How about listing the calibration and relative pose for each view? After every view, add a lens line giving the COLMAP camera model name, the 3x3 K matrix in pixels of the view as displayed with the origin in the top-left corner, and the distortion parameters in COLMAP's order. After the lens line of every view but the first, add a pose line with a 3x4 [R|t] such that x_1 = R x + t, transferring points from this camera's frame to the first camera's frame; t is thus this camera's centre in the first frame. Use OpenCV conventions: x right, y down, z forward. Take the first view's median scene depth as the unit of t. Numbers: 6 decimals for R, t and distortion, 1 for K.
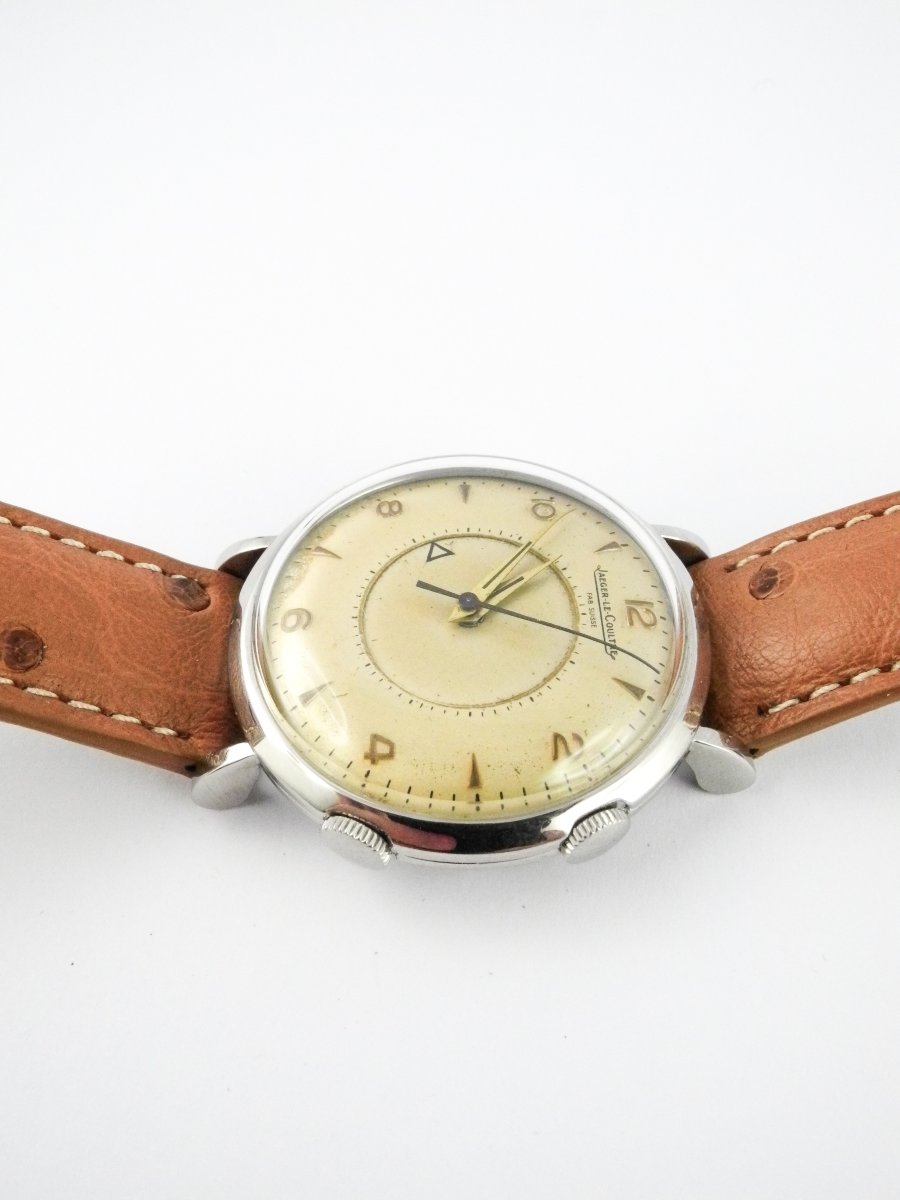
lens RADIAL K [[958.8, 0, 450.0], [0, 958.8, 600.0], [0, 0, 1]] dist [0.000259, -0.002034]
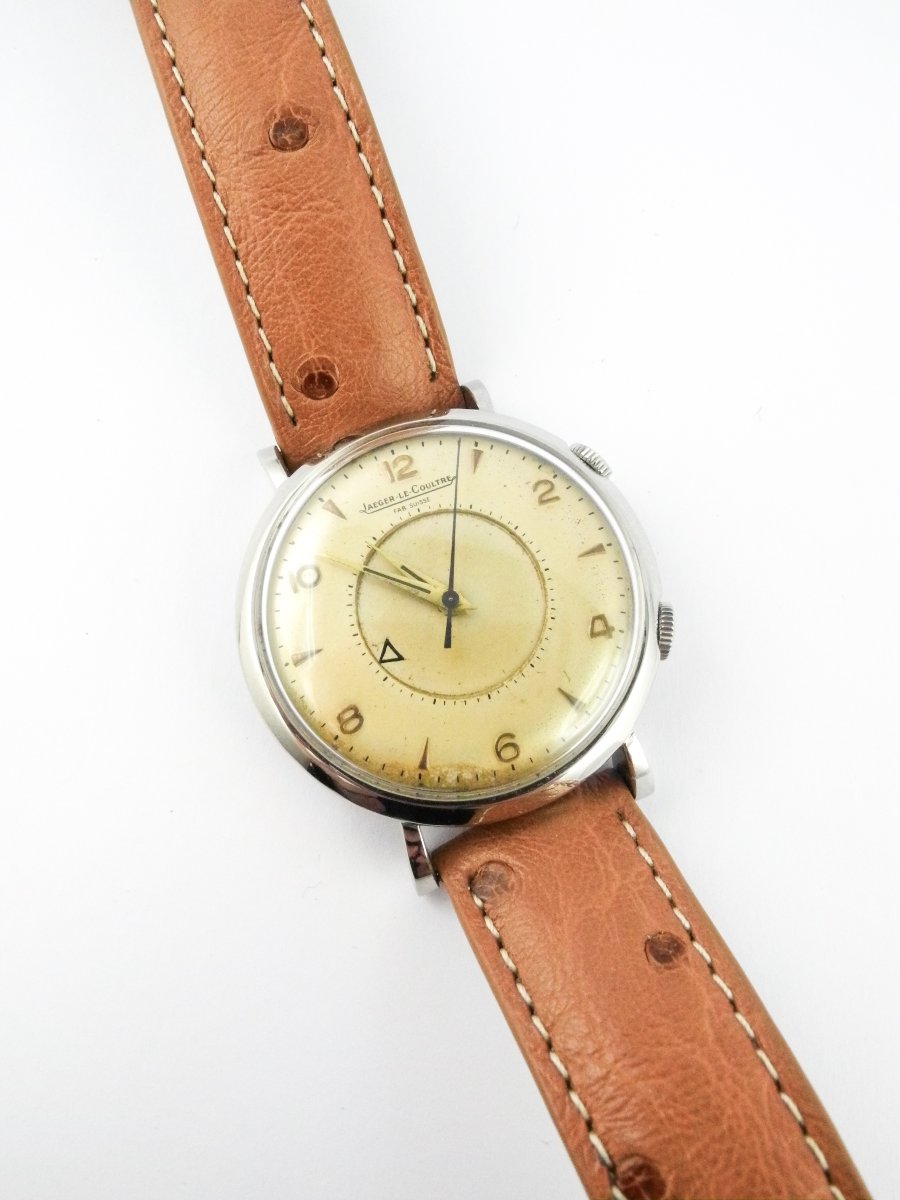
lens RADIAL K [[973.0, 0, 450.0], [0, 973.0, 600.0], [0, 0, 1]] dist [0.074218, -0.000786]
pose [[-0.338189, -0.913059, 0.227931, -0.236145], [0.742985, -0.110401, 0.660140, -0.735500], [-0.577583, 0.392601, 0.715725, 0.182512]]
